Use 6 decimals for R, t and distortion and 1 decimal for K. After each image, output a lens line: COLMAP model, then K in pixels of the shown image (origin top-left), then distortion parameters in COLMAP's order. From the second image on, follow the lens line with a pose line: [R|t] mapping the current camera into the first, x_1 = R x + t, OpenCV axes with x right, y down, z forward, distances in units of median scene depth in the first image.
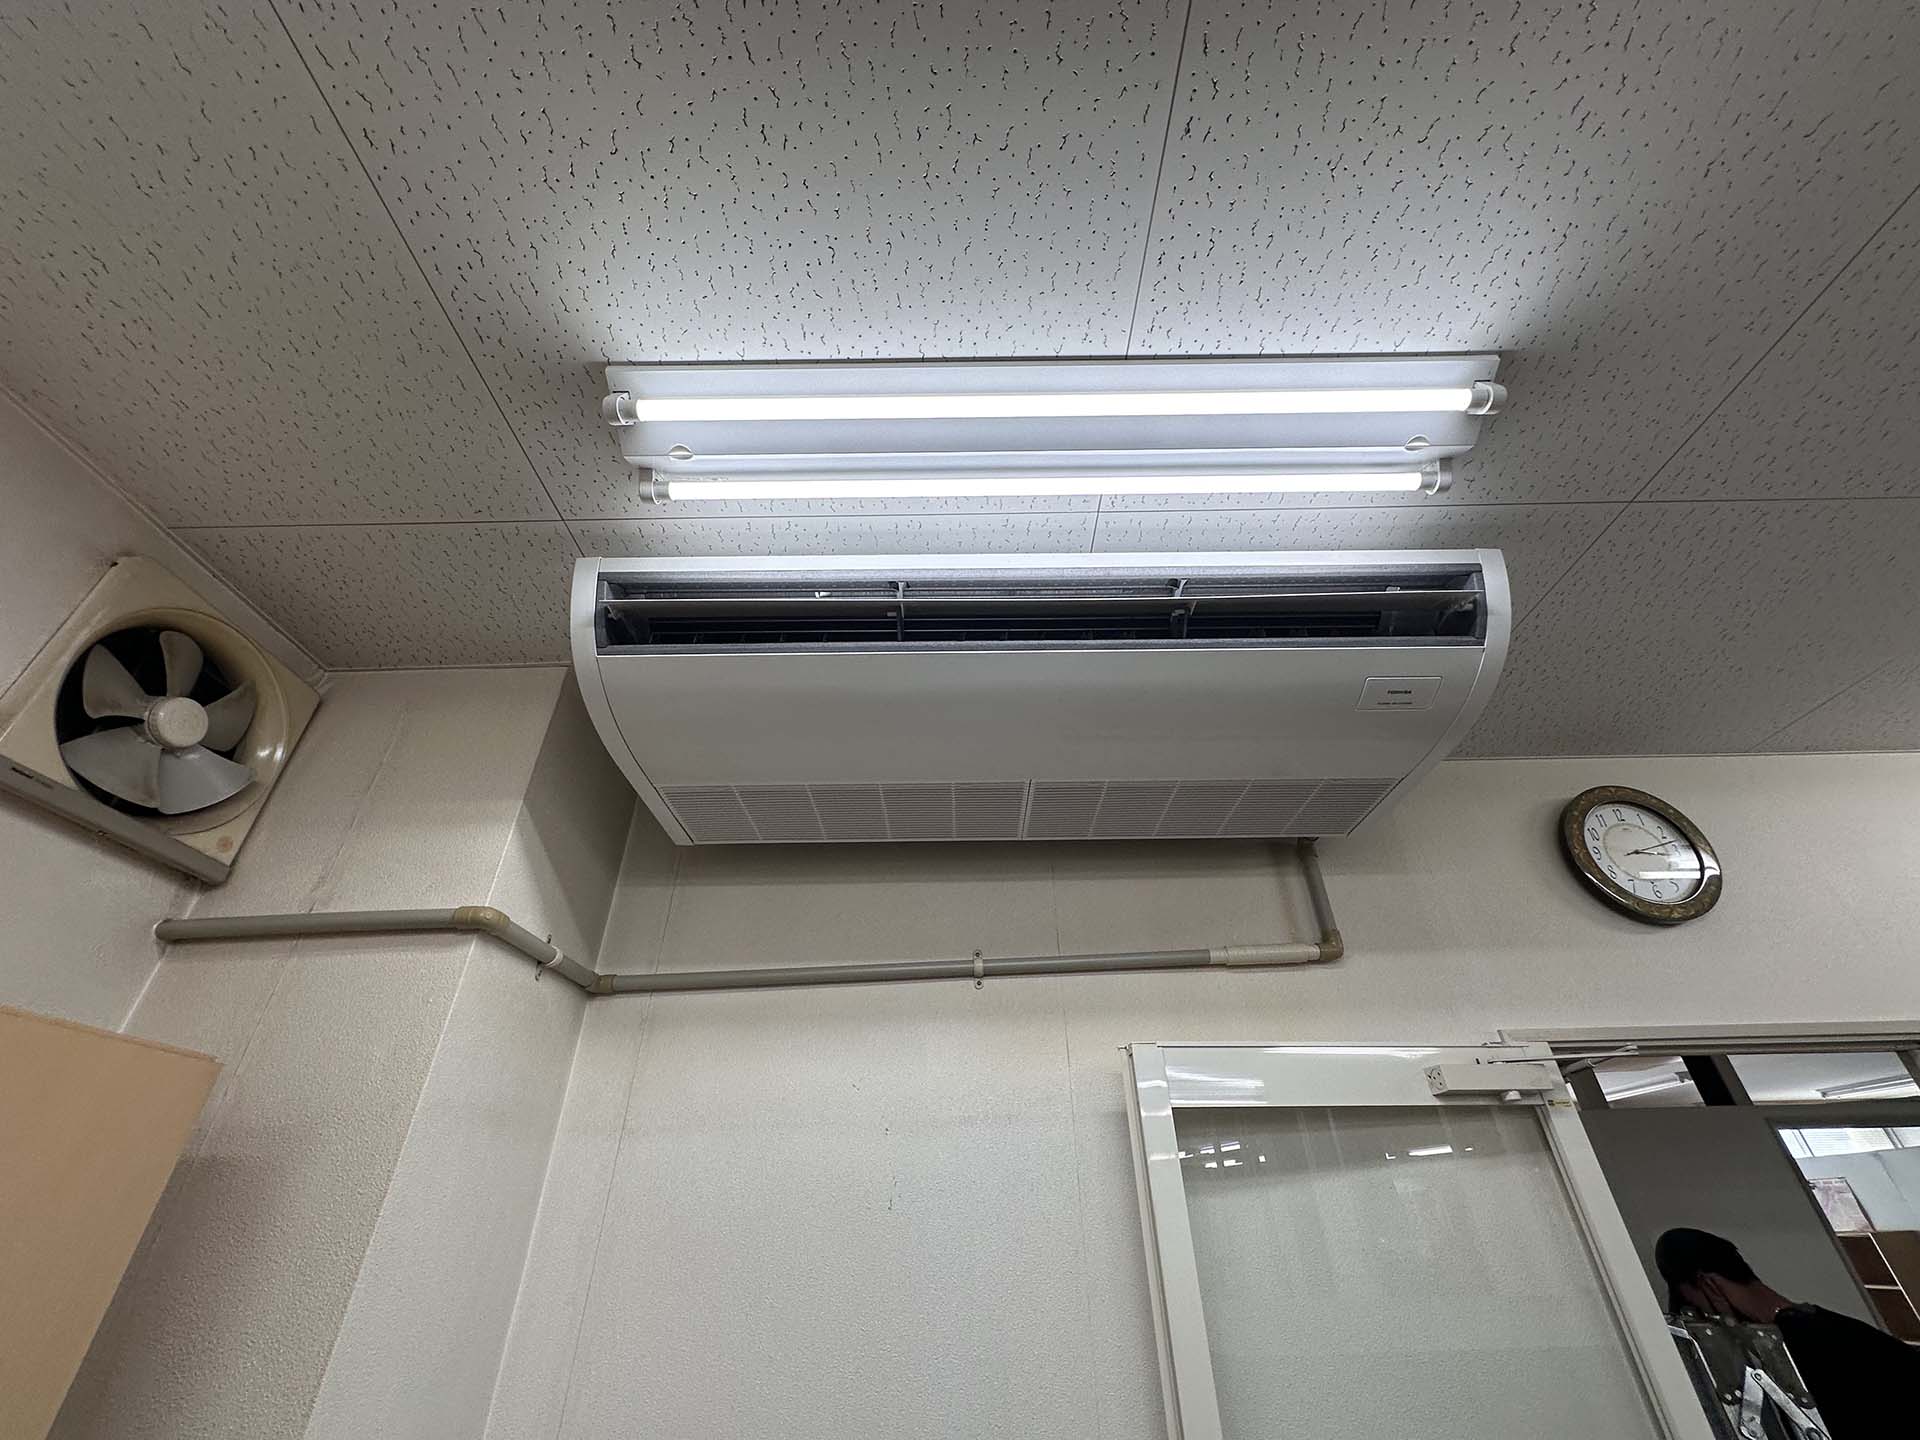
lens RADIAL K [[766.2, 0, 960.0], [0, 766.2, 720.0], [0, 0, 1]] dist [-0.002008, 0.000967]
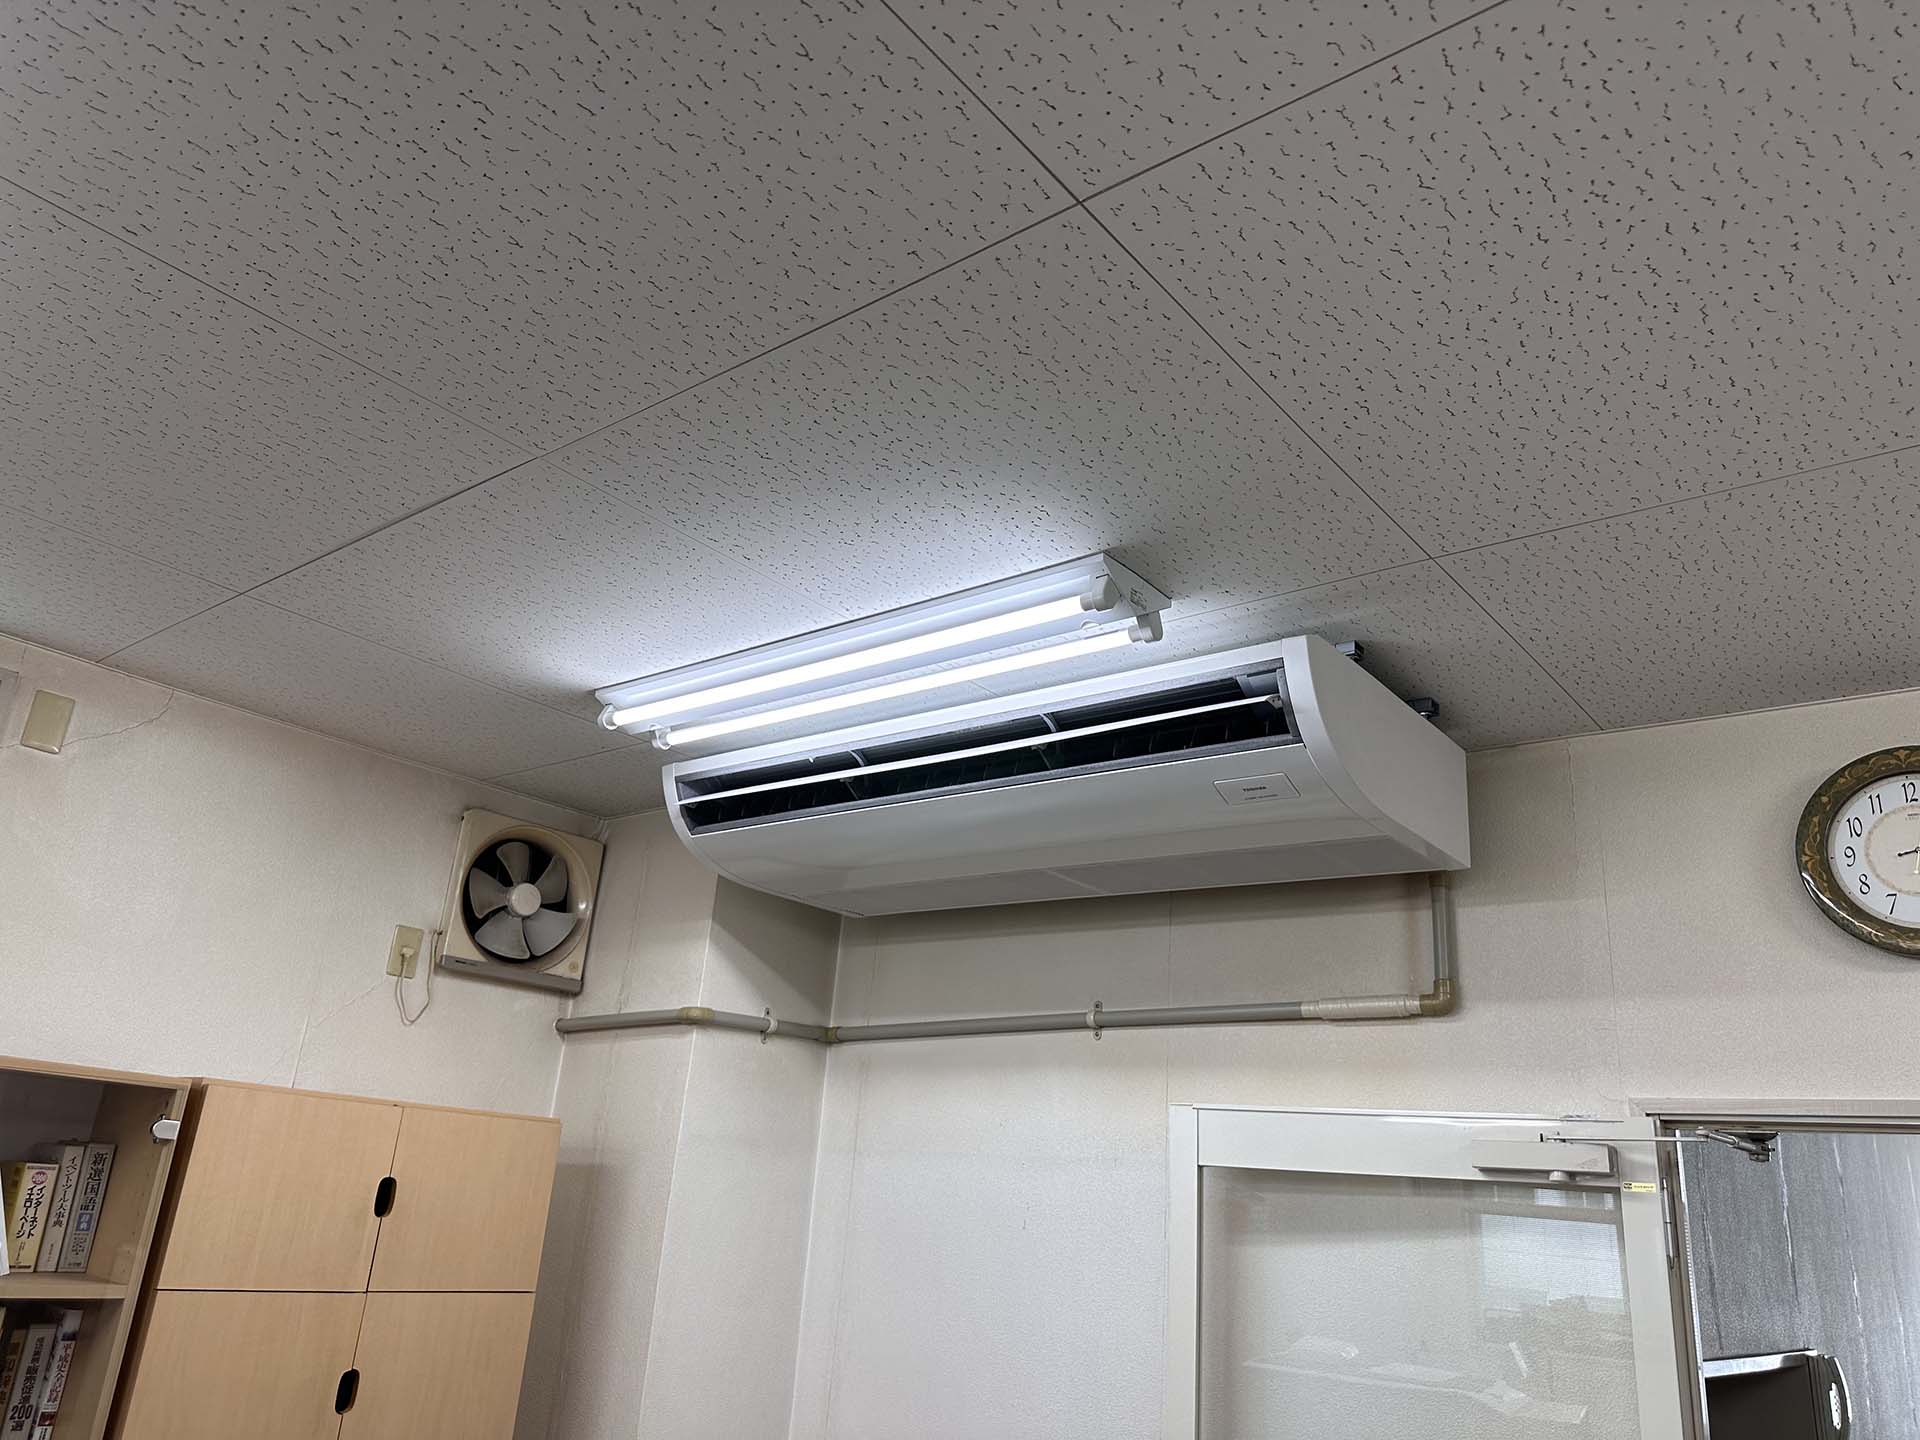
lens RADIAL K [[1365.2, 0, 960.0], [0, 1365.2, 720.0], [0, 0, 1]] dist [0.102876, -0.163170]
pose [[0.774338, -0.137187, -0.617722, 1.362979], [0.277712, 0.950852, 0.136952, -0.458544], [0.568574, -0.277596, 0.774379, -0.526745]]
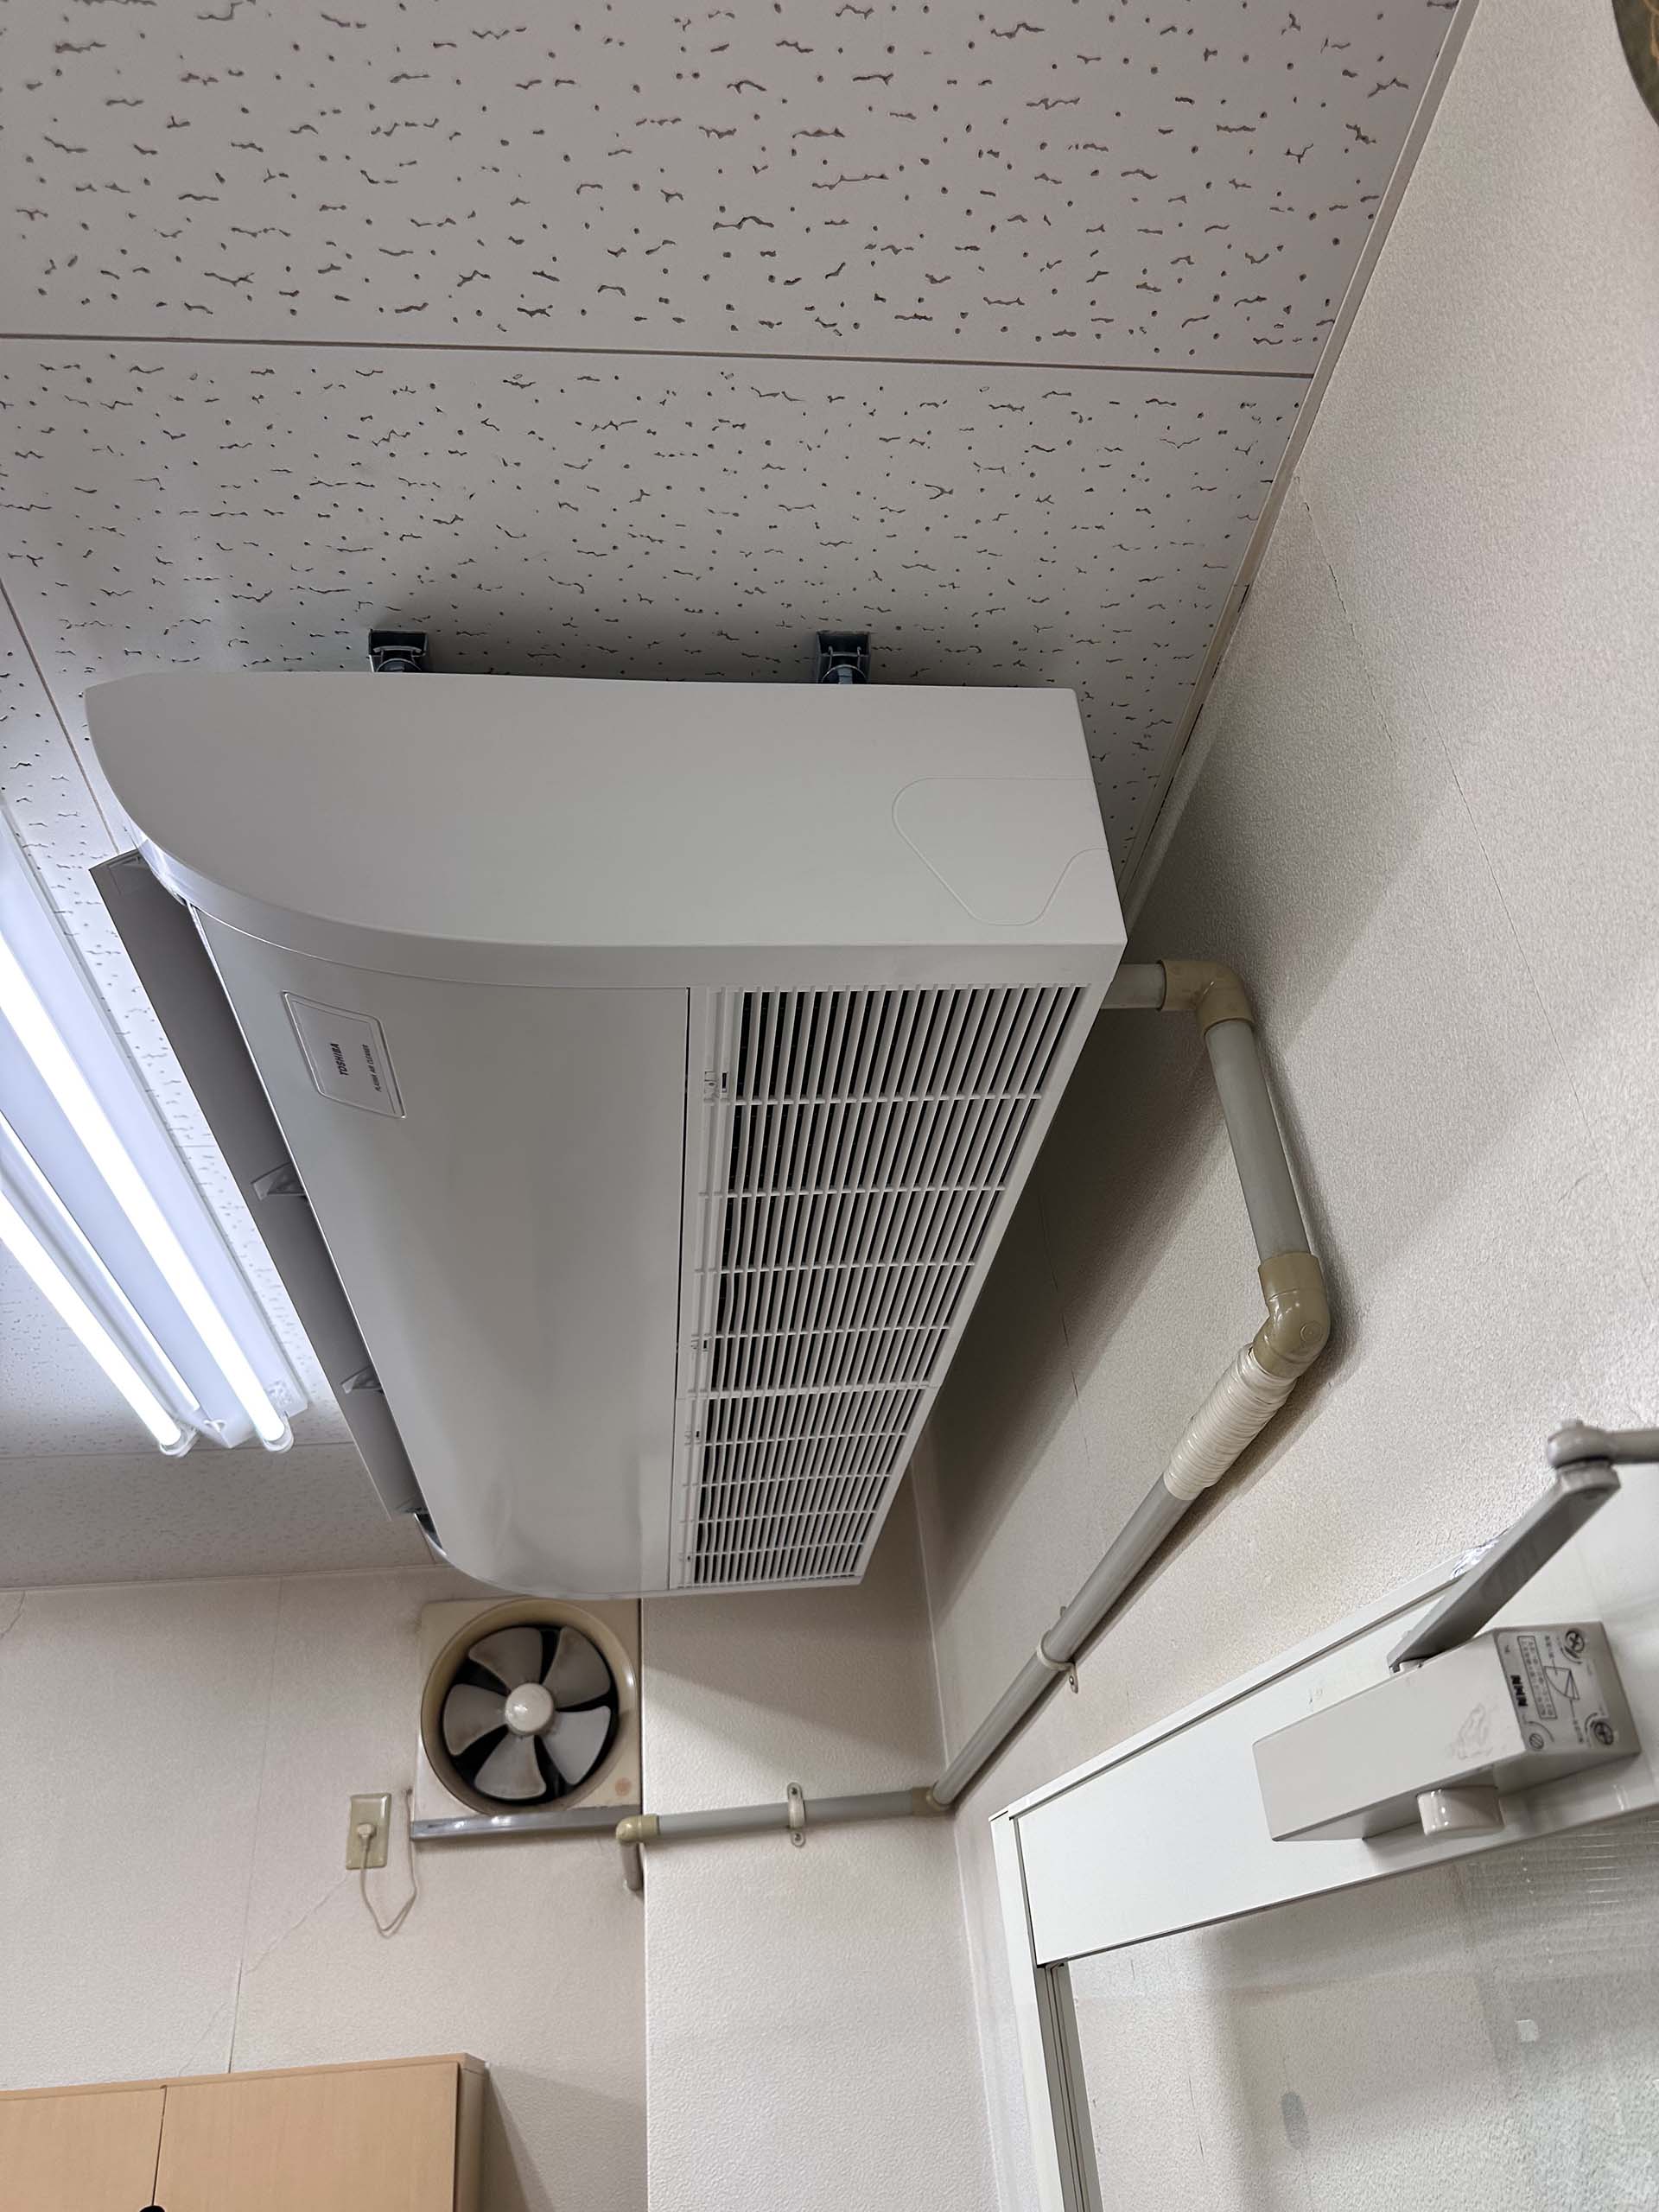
lens RADIAL K [[1537.1, 0, 809.6], [0, 1537.1, 1068.7], [0, 0, 1]] dist [0.007773, -0.011788]
pose [[0.083886, -0.535481, -0.840371, 1.274815], [0.617250, 0.689989, -0.378044, 0.430092], [0.782282, -0.487007, 0.388406, 0.870032]]
